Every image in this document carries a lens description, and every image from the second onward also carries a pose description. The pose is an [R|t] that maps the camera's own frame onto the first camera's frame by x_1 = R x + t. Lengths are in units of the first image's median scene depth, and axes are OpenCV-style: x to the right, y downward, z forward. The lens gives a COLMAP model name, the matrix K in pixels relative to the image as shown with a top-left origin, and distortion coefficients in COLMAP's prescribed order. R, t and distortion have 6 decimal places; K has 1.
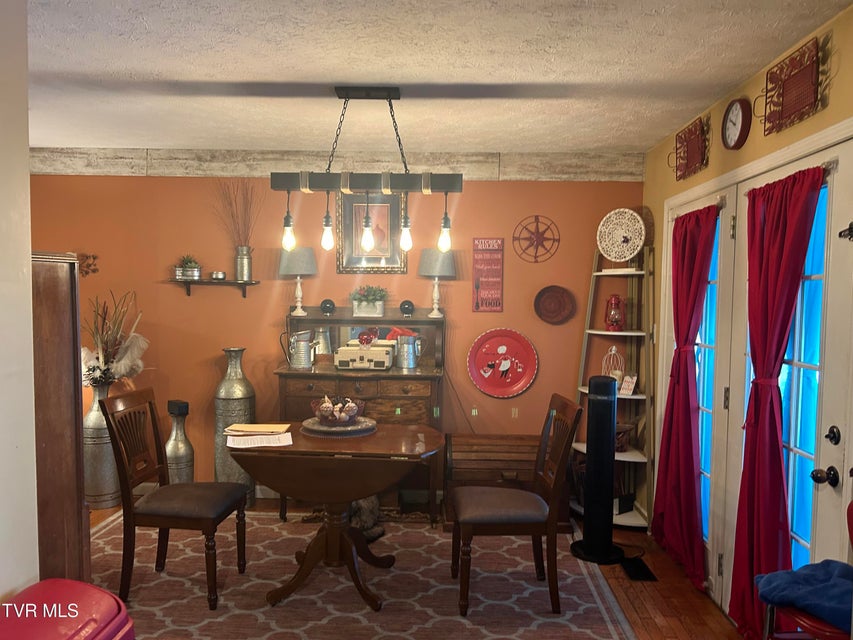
lens RADIAL K [[643.2, 0, 424.5], [0, 643.2, 321.9], [0, 0, 1]] dist [0.066629, -0.077713]
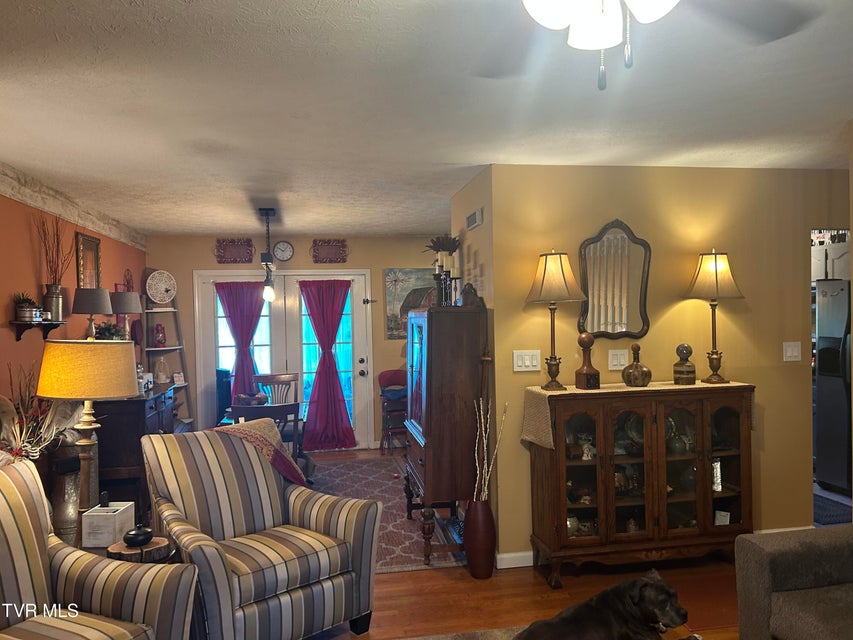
lens RADIAL K [[643.2, 0, 430.3], [0, 643.2, 326.9], [0, 0, 1]] dist [0.066629, -0.077713]
pose [[-0.227937, -0.031549, 0.973165, -1.401616], [0.057504, 0.997294, 0.045800, -0.070446], [-0.971976, 0.066400, -0.225506, 0.720347]]
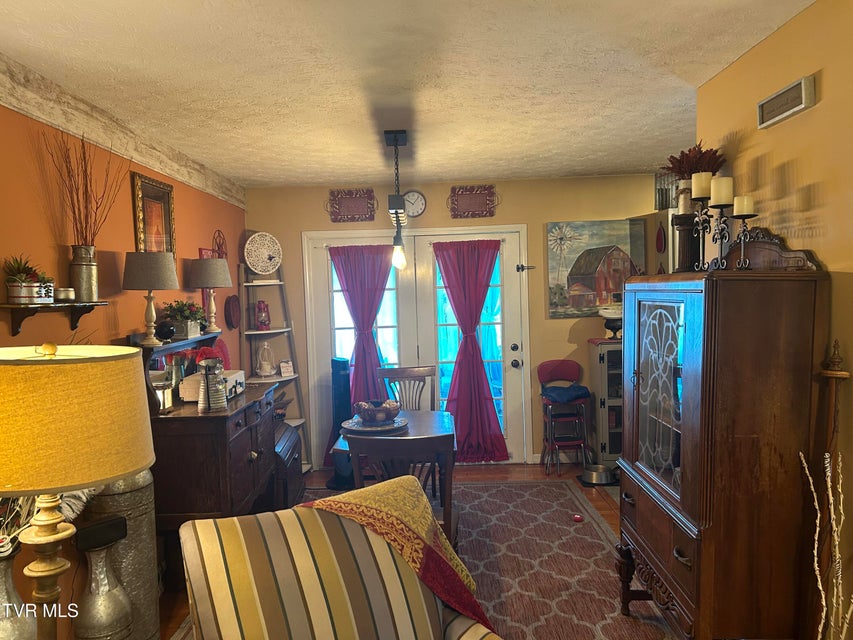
lens RADIAL K [[643.2, 0, 430.9], [0, 643.2, 321.9], [0, 0, 1]] dist [0.066629, -0.077713]
pose [[-0.052633, -0.068998, 0.996227, -0.966034], [0.072463, 0.994716, 0.072722, -0.069072], [-0.995981, 0.076018, -0.047355, 0.743239]]
